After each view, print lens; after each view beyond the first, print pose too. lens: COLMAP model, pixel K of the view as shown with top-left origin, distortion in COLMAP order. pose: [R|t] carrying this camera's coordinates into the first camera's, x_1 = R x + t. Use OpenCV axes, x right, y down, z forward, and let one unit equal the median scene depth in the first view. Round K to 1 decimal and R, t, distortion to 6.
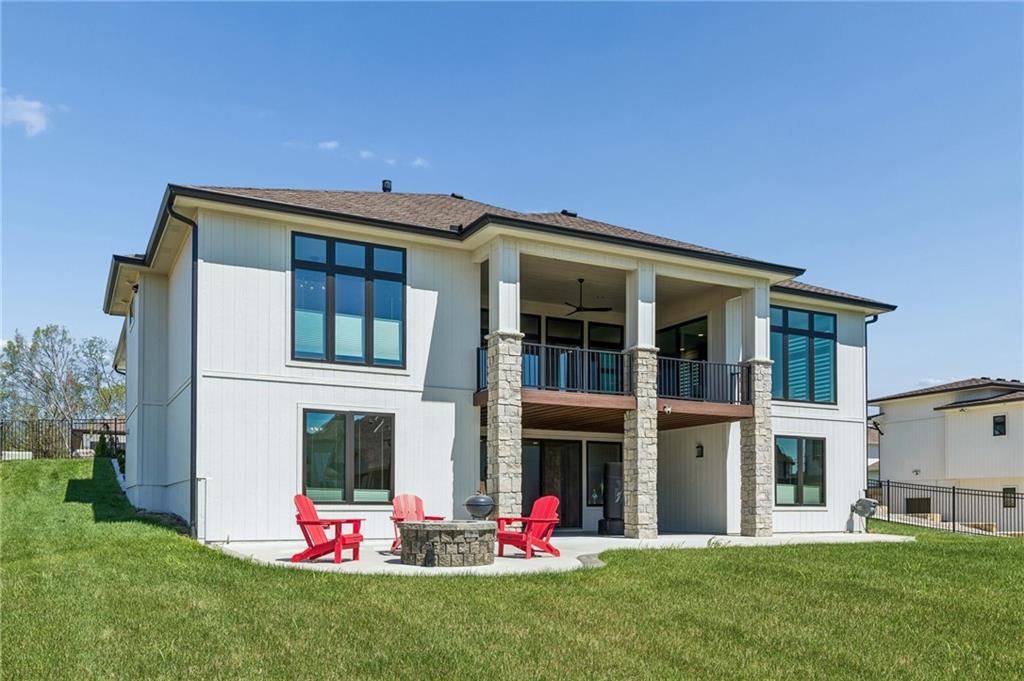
lens RADIAL K [[808.4, 0, 512.0], [0, 808.4, 340.5], [0, 0, 1]] dist [-0.006794, -0.000701]
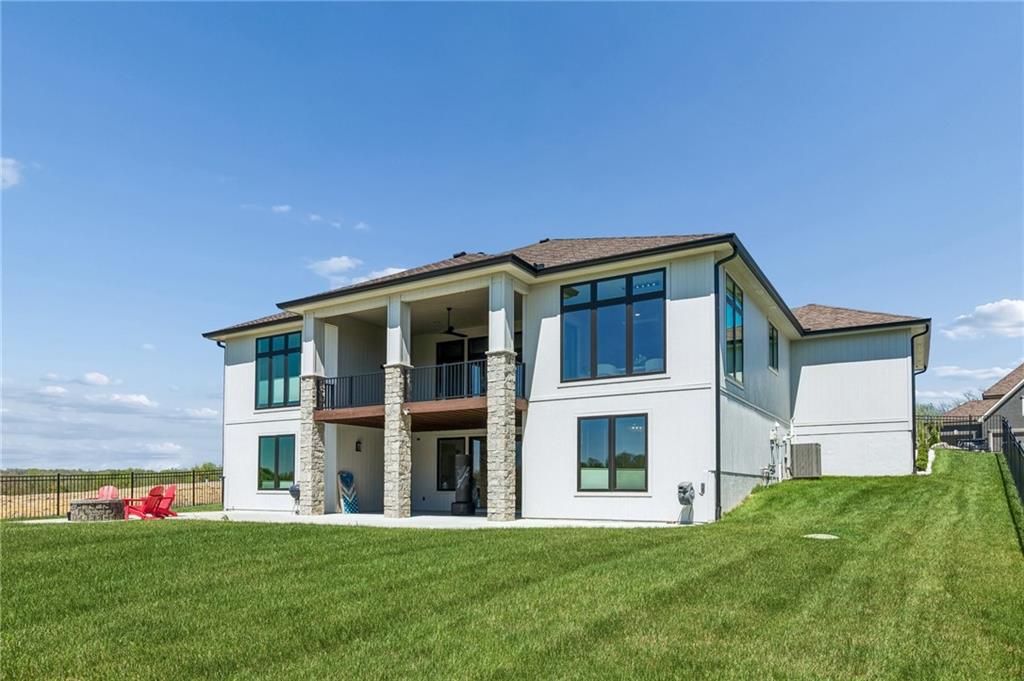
lens RADIAL K [[669.4, 0, 512.0], [0, 669.4, 340.5], [0, 0, 1]] dist [0.000449, -0.000264]
pose [[0.517273, -0.185500, -0.835475, 1.022386], [0.173740, 0.978660, -0.109723, 0.106897], [0.838000, -0.088399, 0.538463, 0.540302]]
